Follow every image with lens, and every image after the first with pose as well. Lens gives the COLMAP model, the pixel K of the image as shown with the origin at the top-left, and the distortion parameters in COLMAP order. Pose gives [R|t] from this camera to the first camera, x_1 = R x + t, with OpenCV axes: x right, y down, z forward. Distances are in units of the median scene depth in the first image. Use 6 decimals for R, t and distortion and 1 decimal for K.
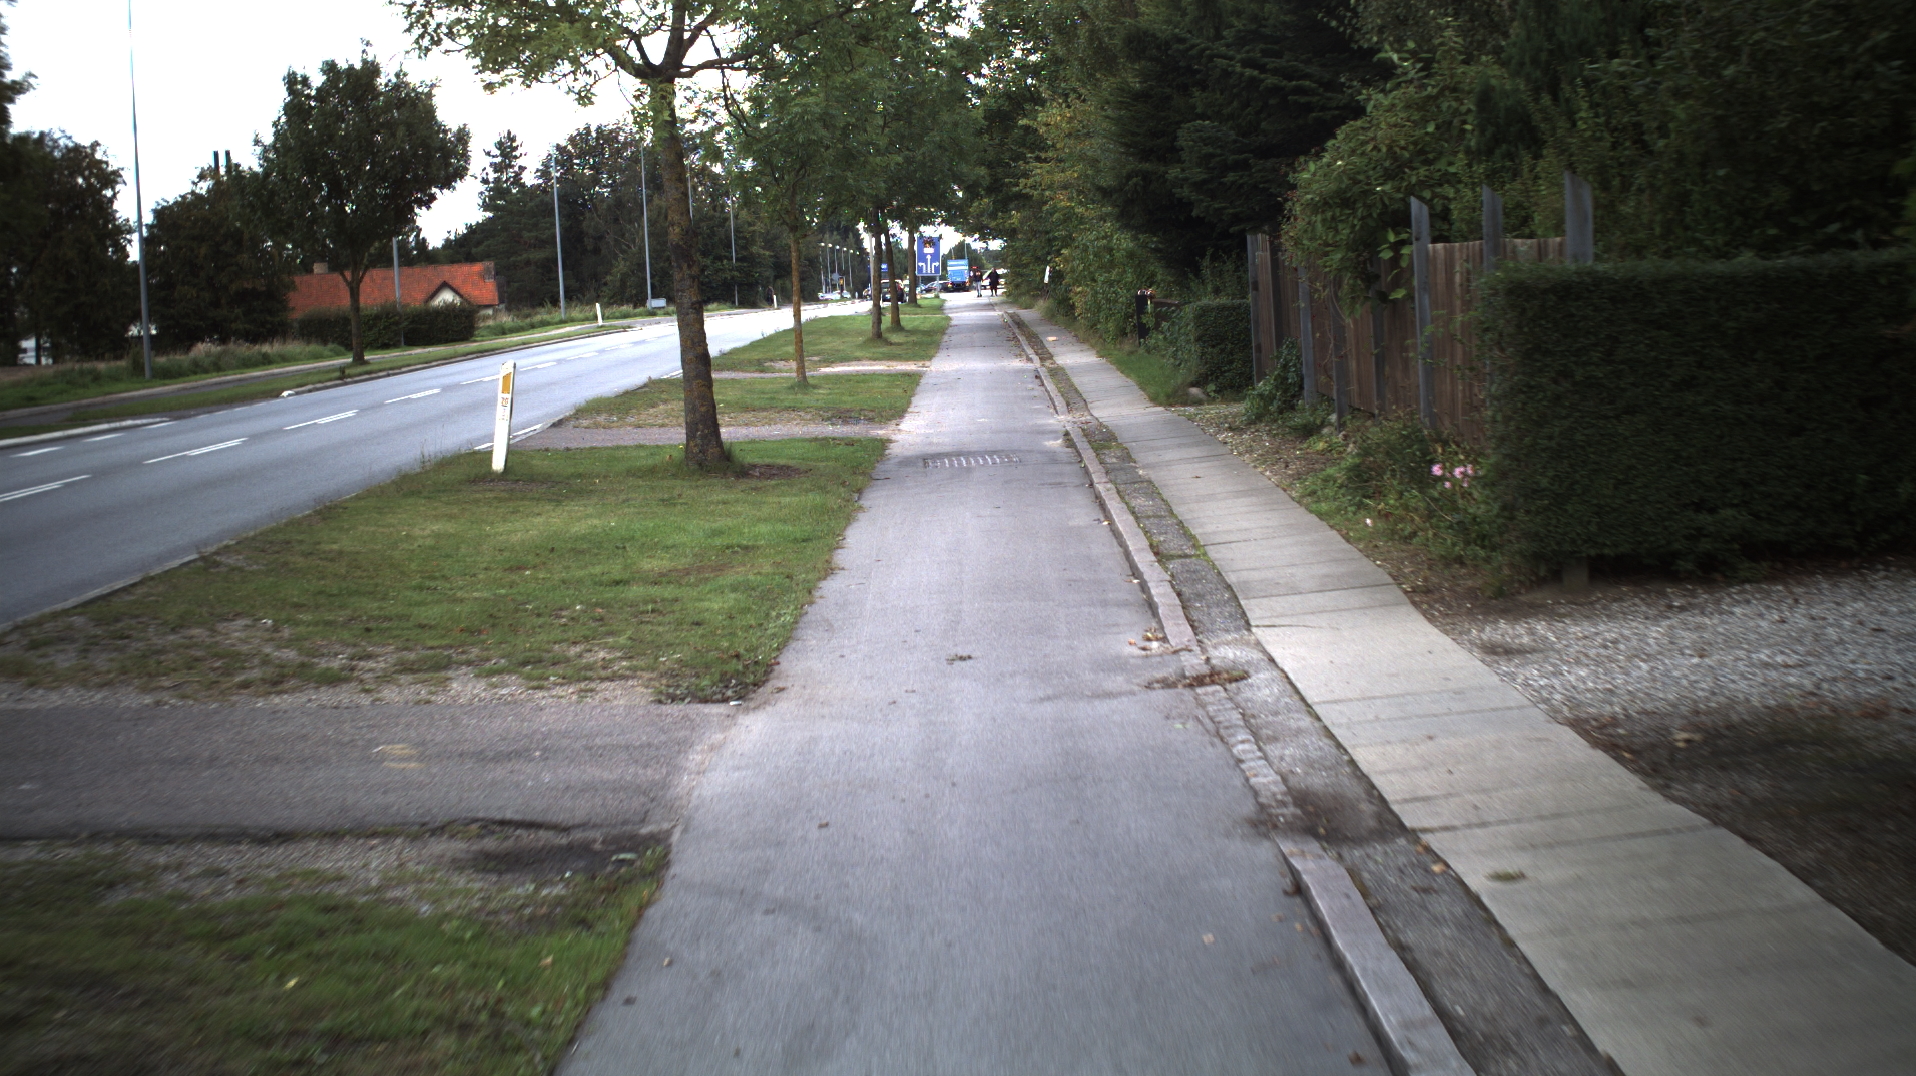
lens RADIAL K [[3465.7, 0, 953.0], [0, 3465.7, 543.2], [0, 0, 1]] dist [-0.256922, 0.000000]
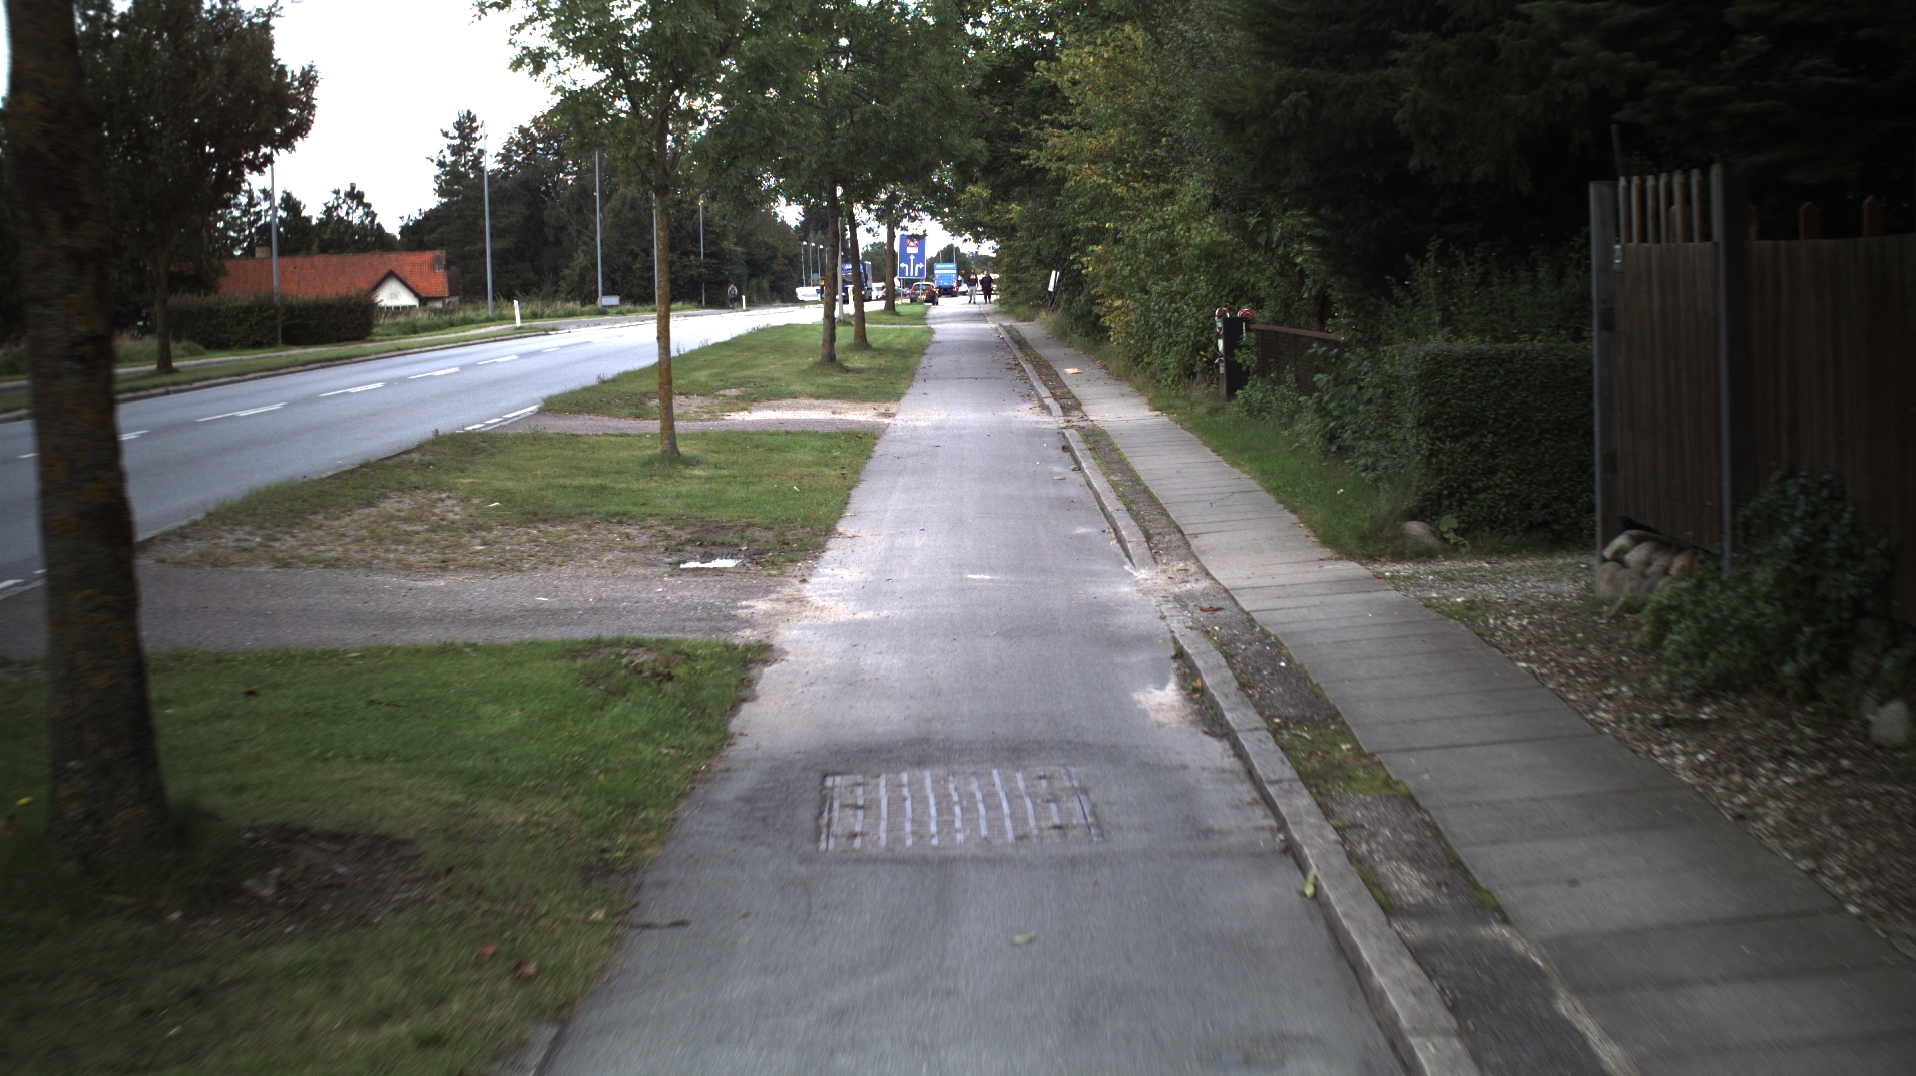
lens RADIAL K [[3465.7, 0, 954.5], [0, 3465.7, 531.2], [0, 0, 1]] dist [-0.256922, 0.000000]
pose [[0.999585, 0.028173, 0.005956, 0.001349], [-0.028145, 0.999592, -0.004796, -0.026833], [-0.006089, 0.004626, 0.999971, 0.350511]]
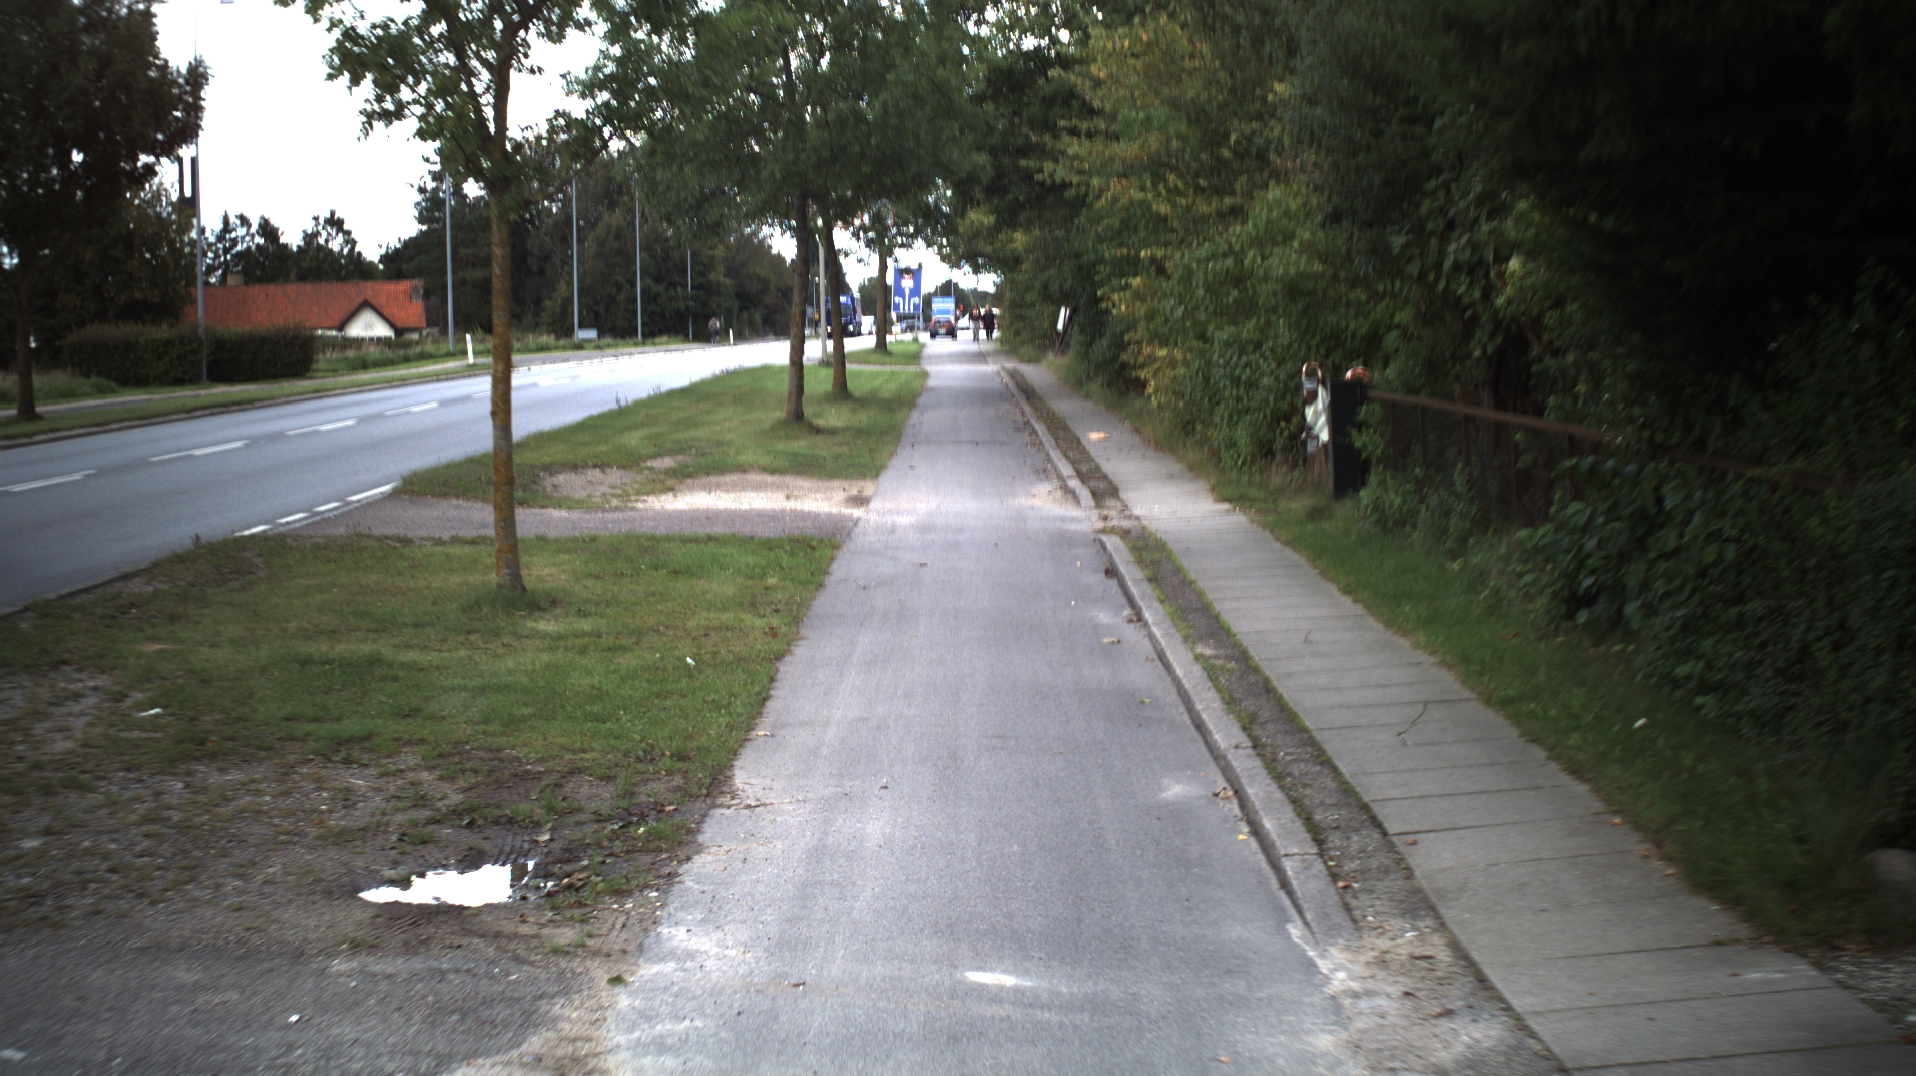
lens RADIAL K [[3465.7, 0, 966.4], [0, 3465.7, 540.3], [0, 0, 1]] dist [-0.256922, 0.000000]
pose [[0.999267, 0.036889, 0.010230, 0.002341], [-0.036763, 0.999249, -0.012246, -0.041492], [-0.010674, 0.011861, 0.999873, 0.524932]]
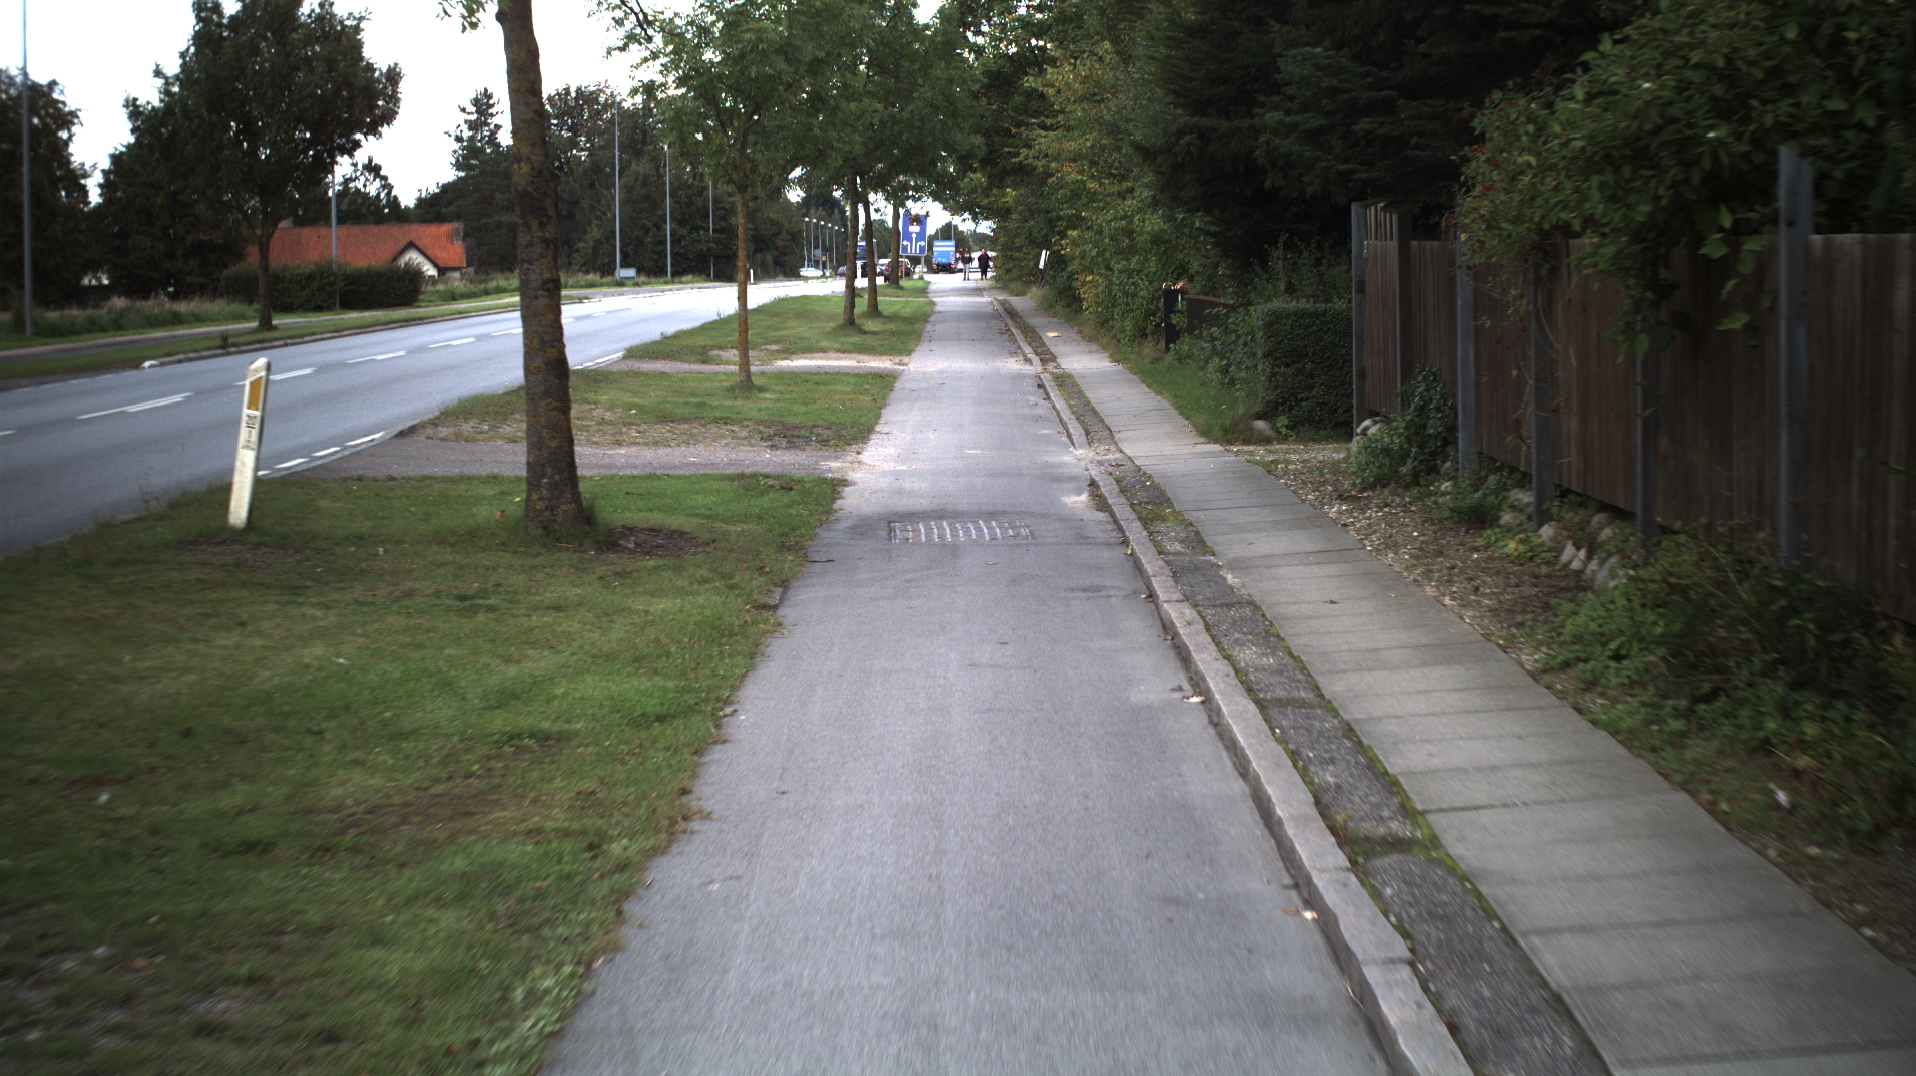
lens RADIAL K [[3465.7, 0, 962.8], [0, 3465.7, 539.6], [0, 0, 1]] dist [-0.256922, 0.000000]
pose [[0.999124, 0.040561, 0.010309, -0.000448], [-0.040605, 0.999167, 0.004060, -0.013372], [-0.010136, -0.004475, 0.999939, 0.175328]]
